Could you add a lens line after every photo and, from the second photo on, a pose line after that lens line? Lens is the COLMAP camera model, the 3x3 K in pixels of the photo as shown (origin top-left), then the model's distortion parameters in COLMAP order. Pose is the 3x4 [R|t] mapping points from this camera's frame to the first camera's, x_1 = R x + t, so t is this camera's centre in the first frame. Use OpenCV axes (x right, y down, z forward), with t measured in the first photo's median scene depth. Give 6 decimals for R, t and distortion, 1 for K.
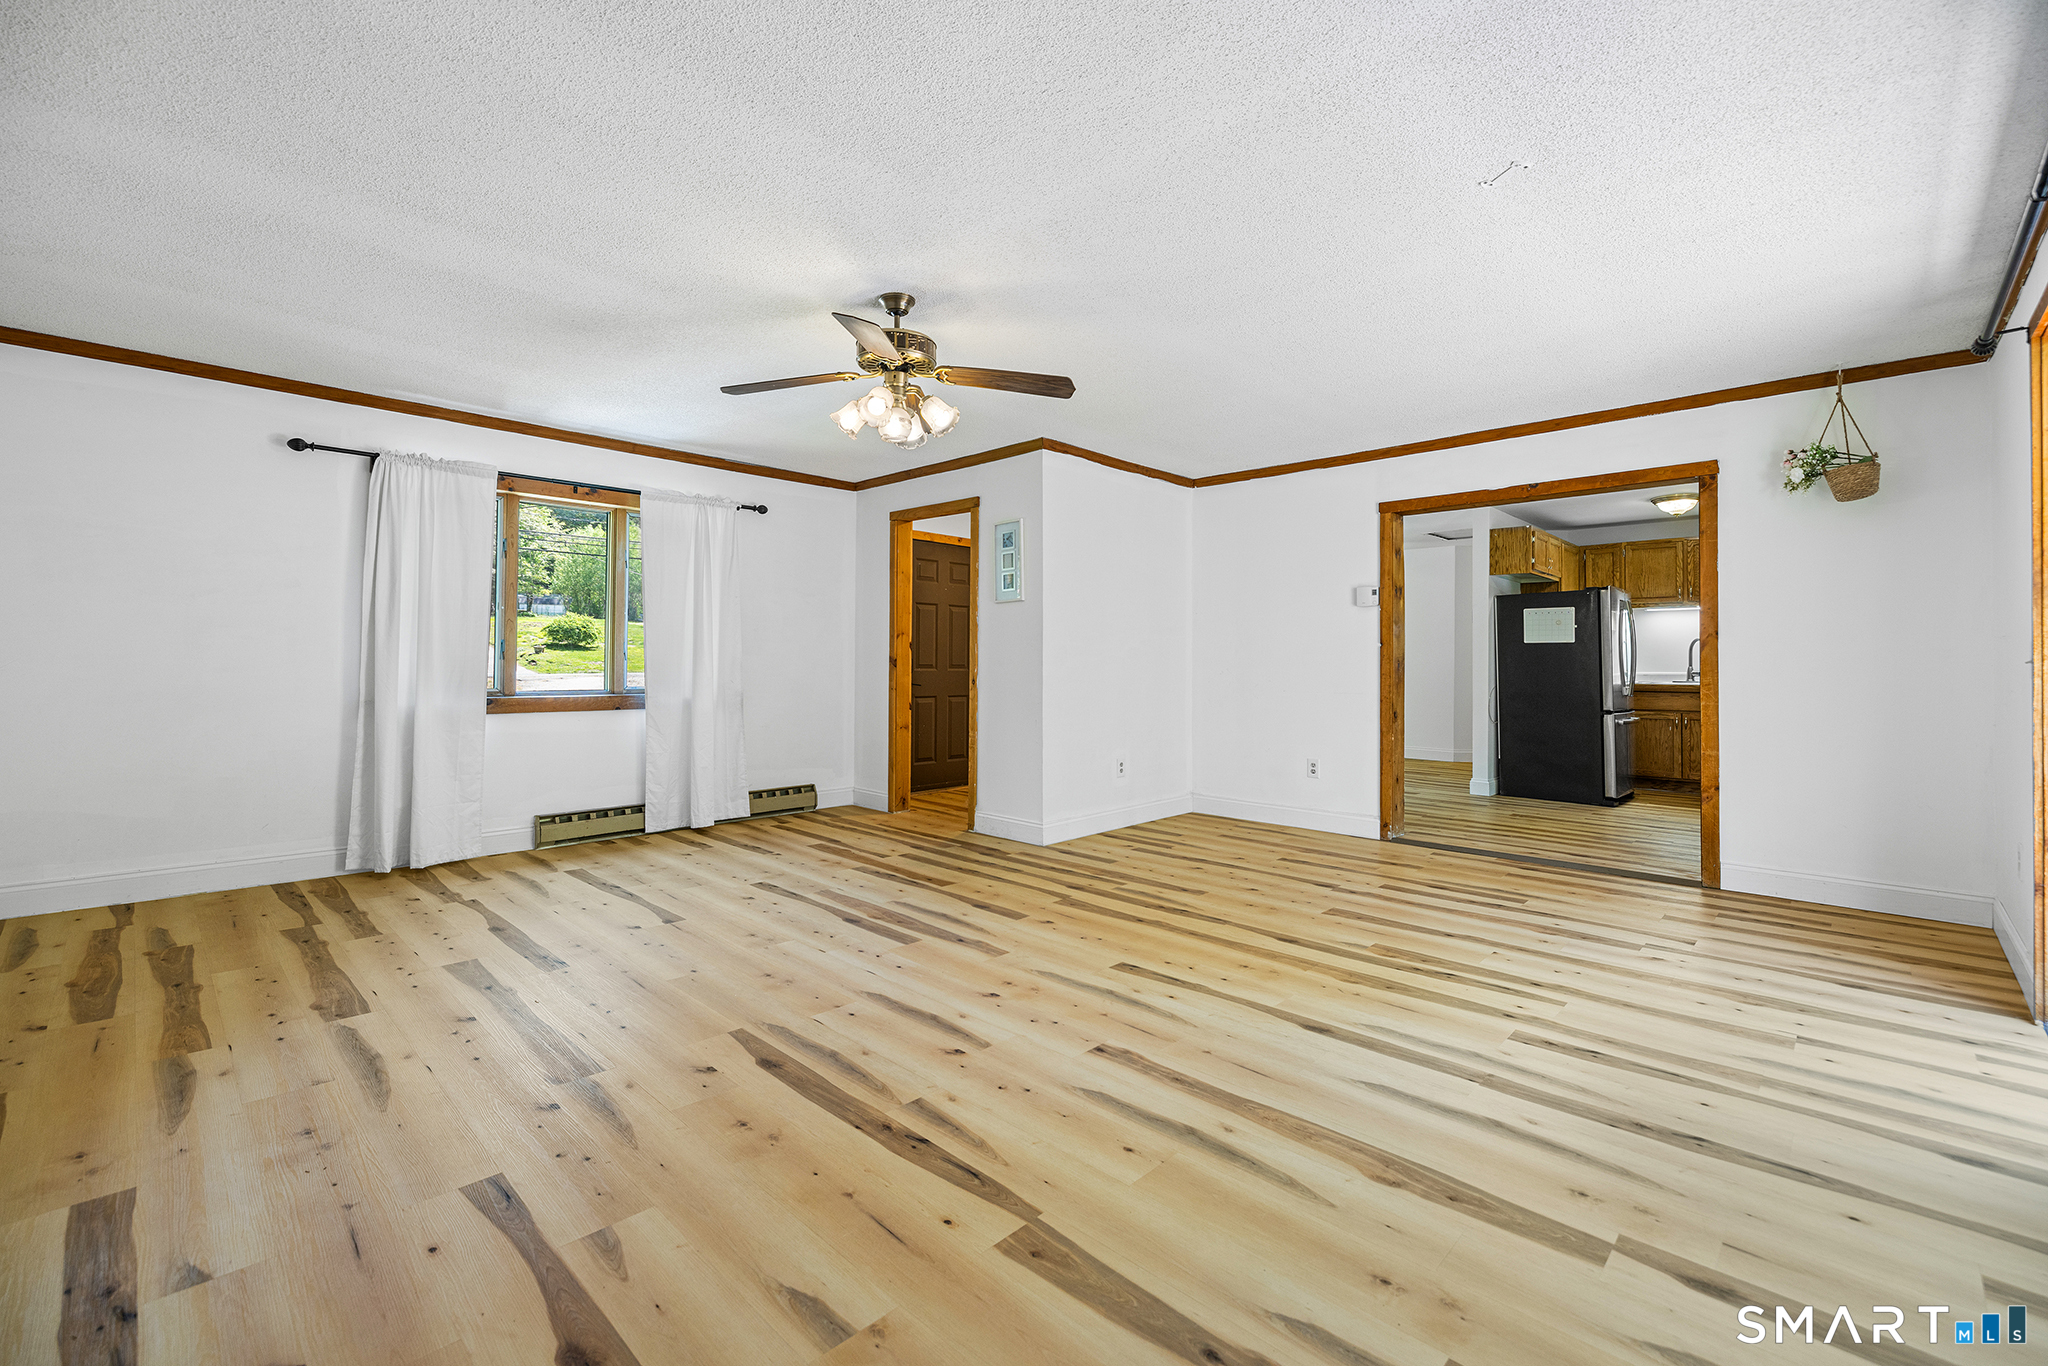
lens RADIAL K [[871.6, 0, 1011.6], [0, 871.6, 647.5], [0, 0, 1]] dist [0.000780, 0.000103]
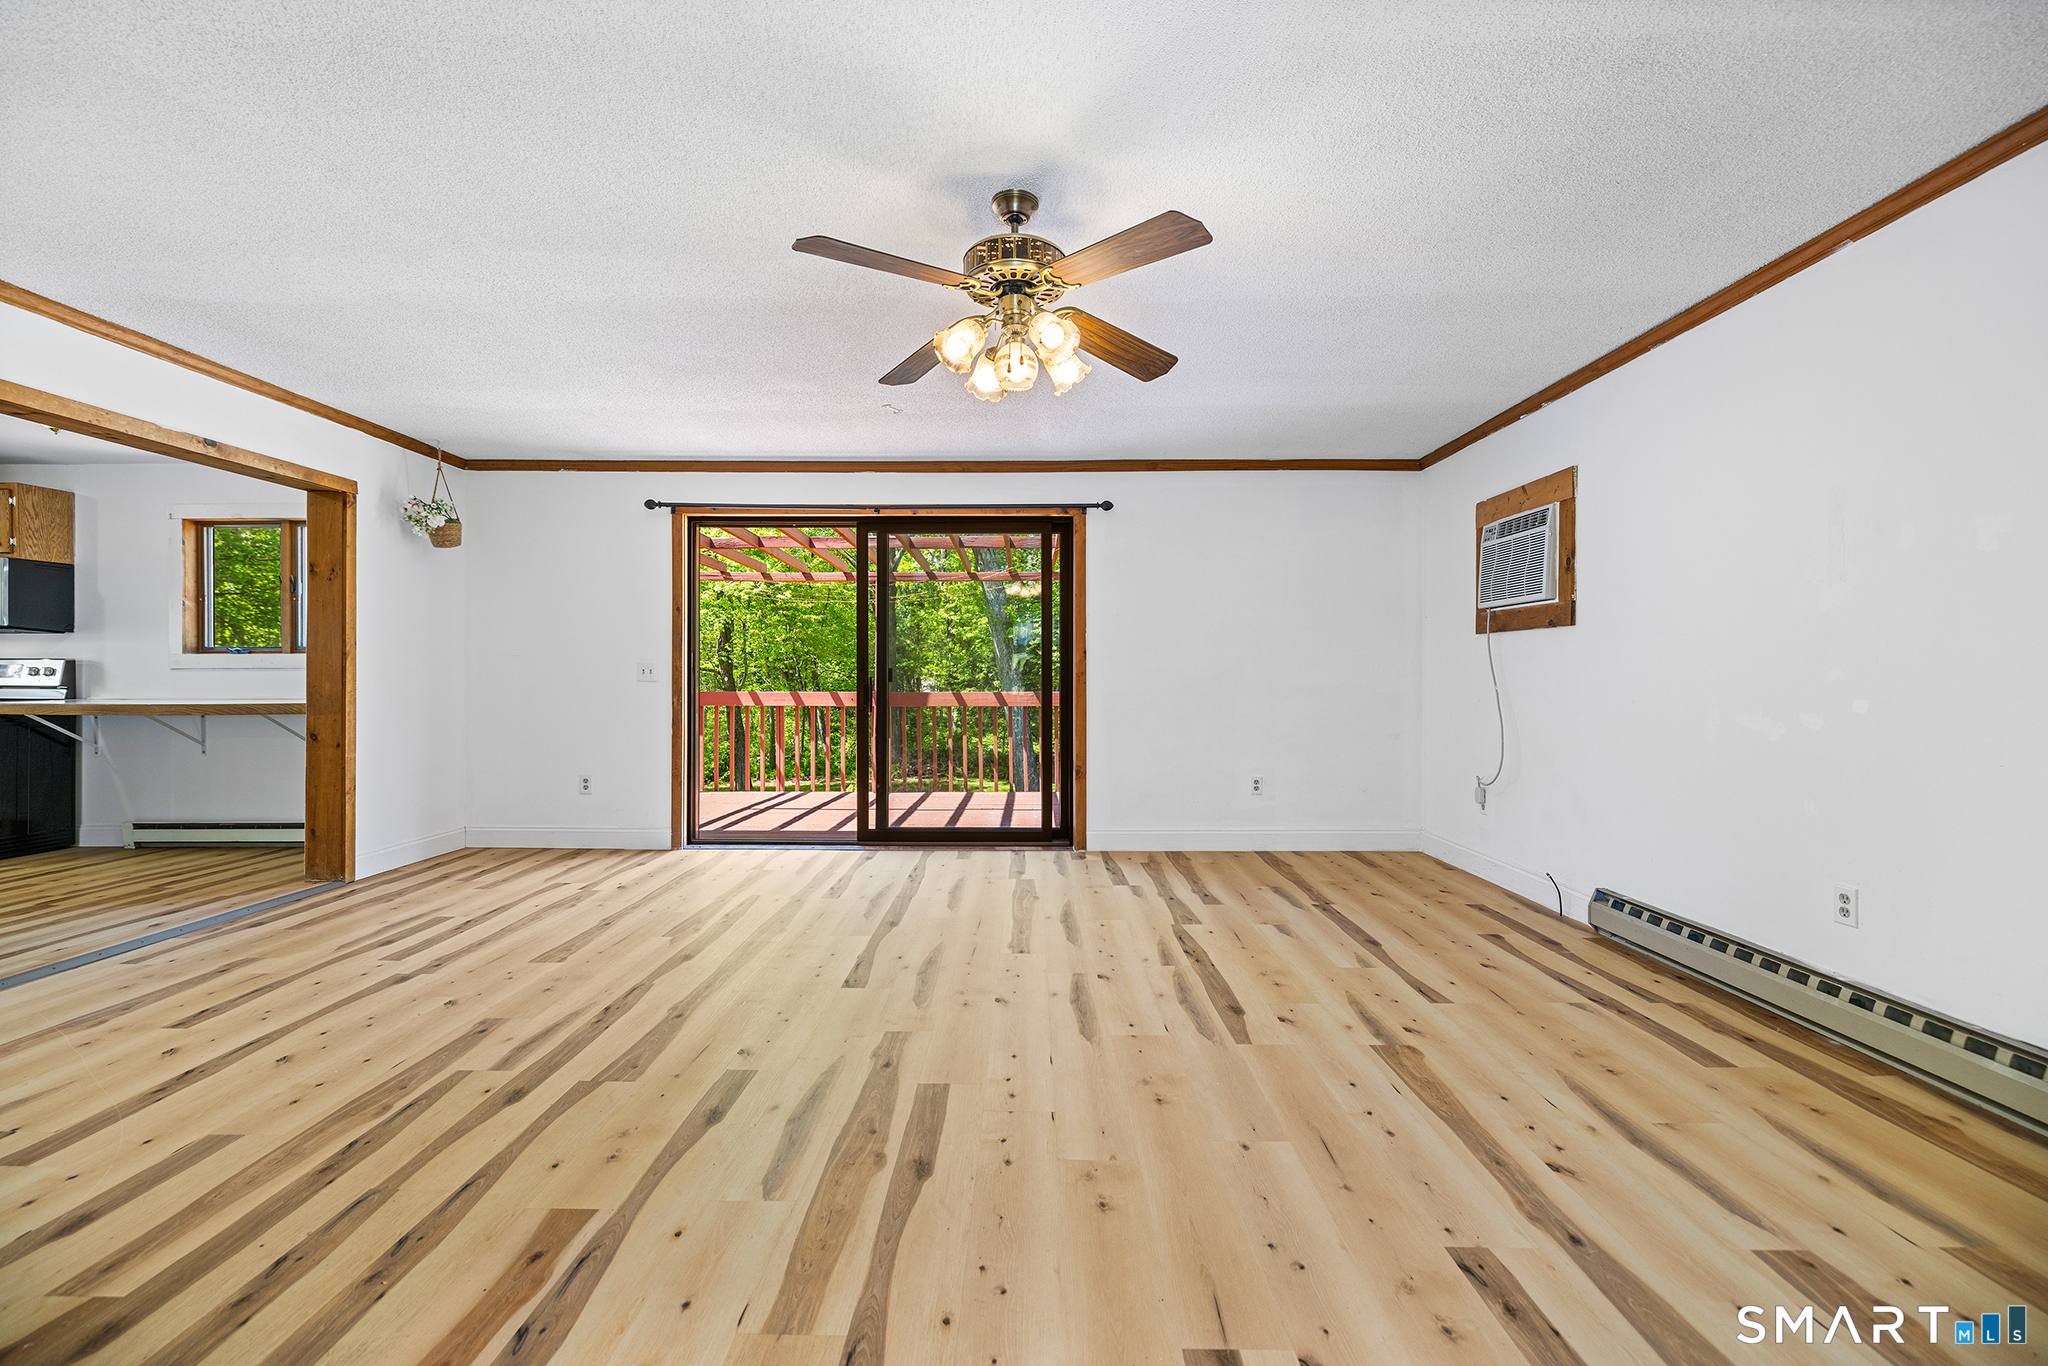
lens RADIAL K [[853.5, 0, 1018.2], [0, 853.5, 678.8], [0, 0, 1]] dist [-0.000269, 0.000199]
pose [[-0.693868, -0.008554, 0.720052, -0.666266], [-0.019273, 0.999792, -0.006696, 0.023875], [-0.719845, -0.018524, -0.693888, 1.487286]]
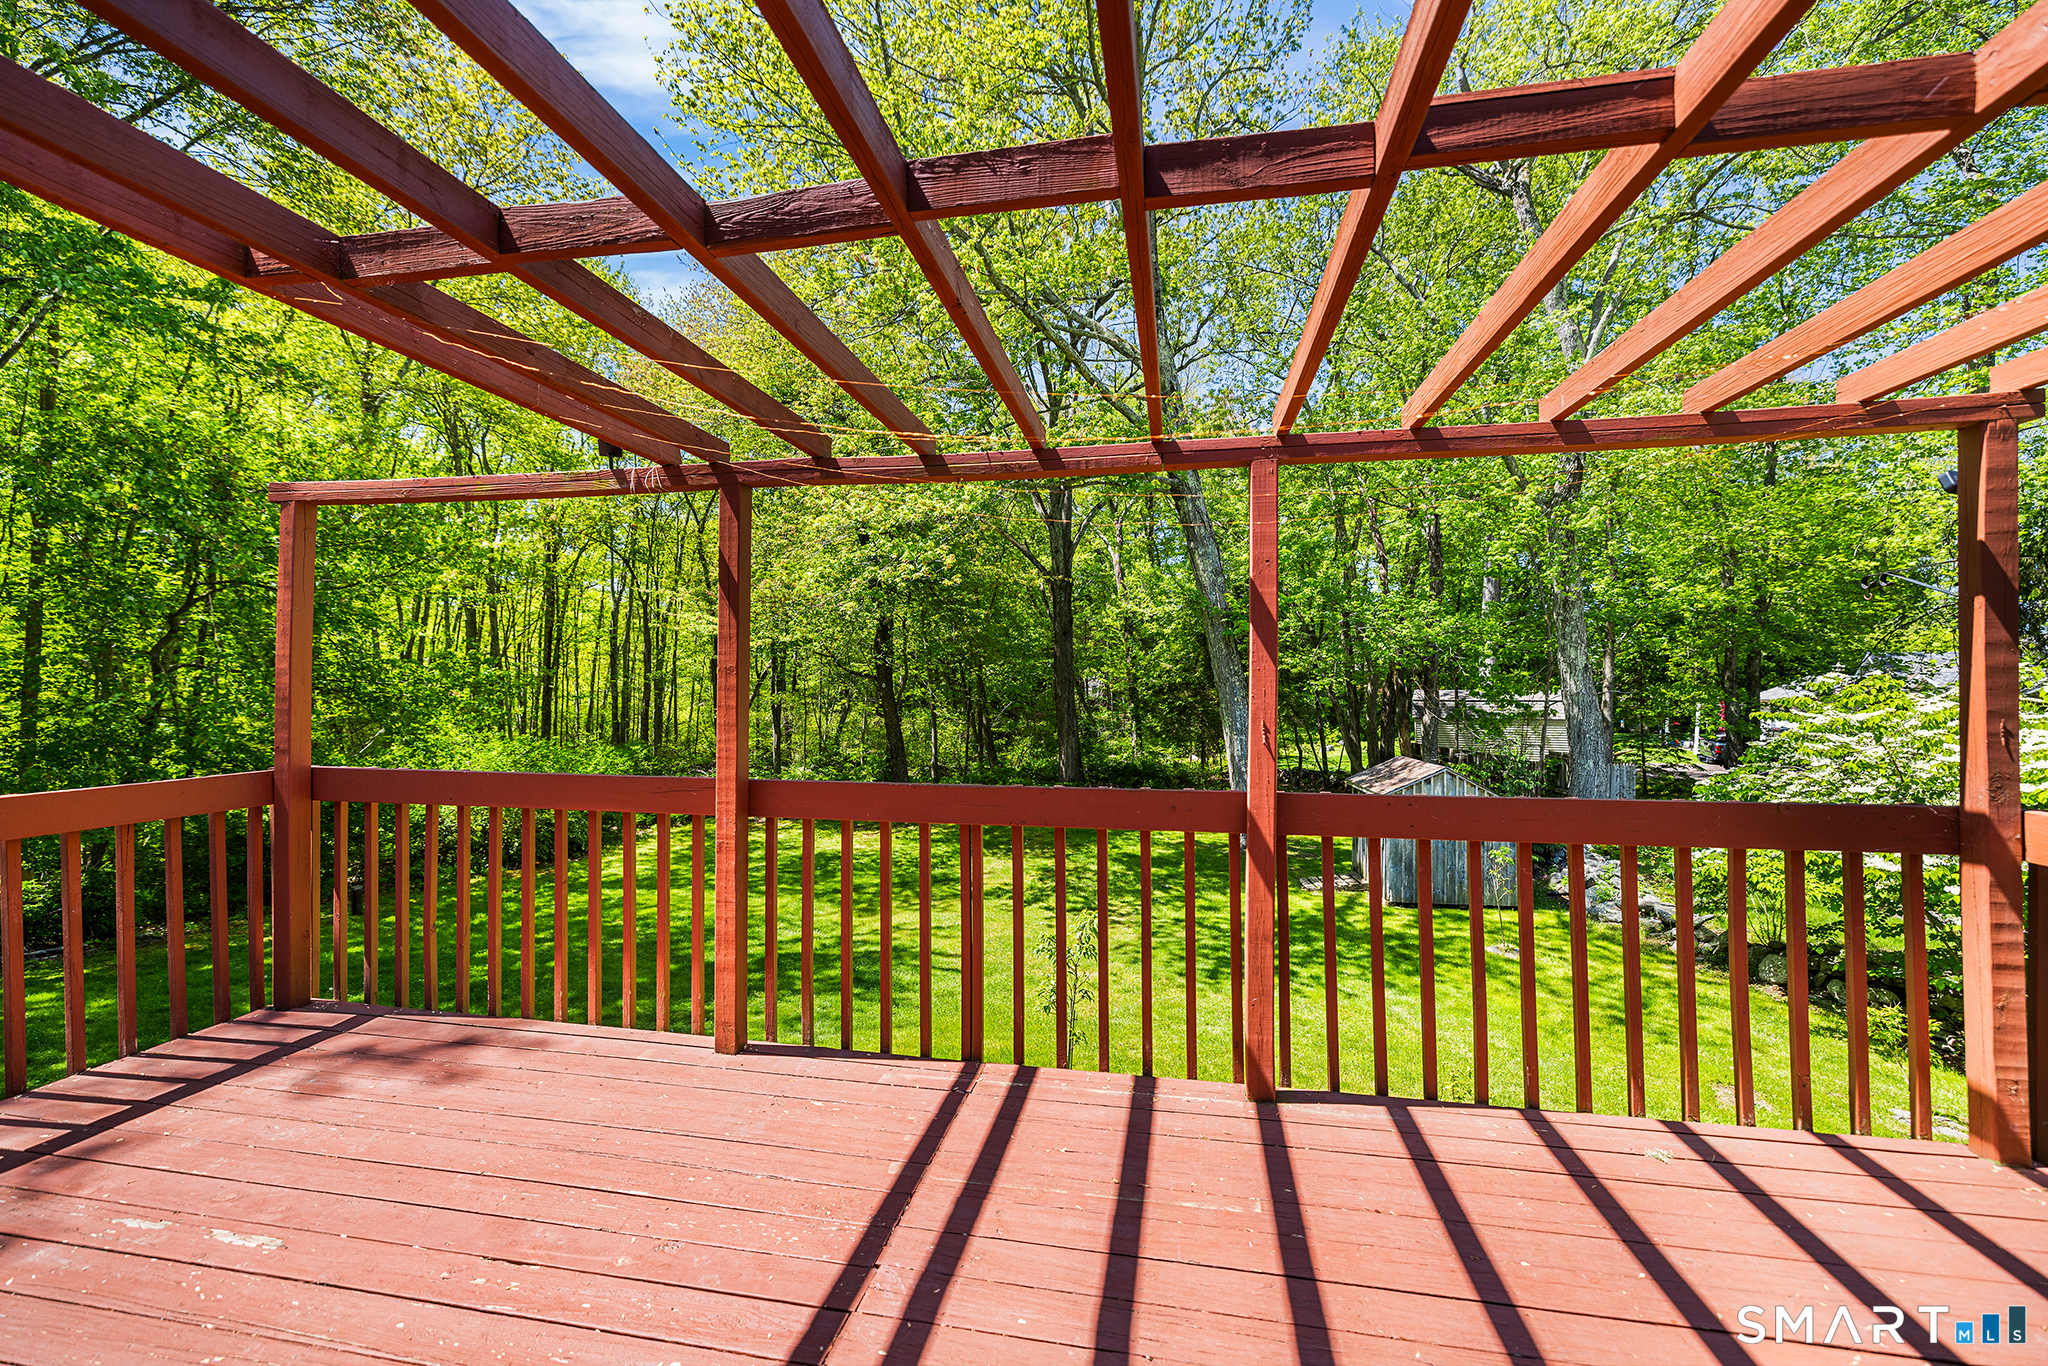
lens RADIAL K [[853.5, 0, 1018.2], [0, 853.5, 678.8], [0, 0, 1]] dist [-0.000269, 0.000199]
pose [[-0.553494, -0.009252, 0.832802, 0.939851], [-0.016273, 0.999868, 0.000292, -0.058817], [-0.832694, -0.013390, -0.553571, 0.674275]]
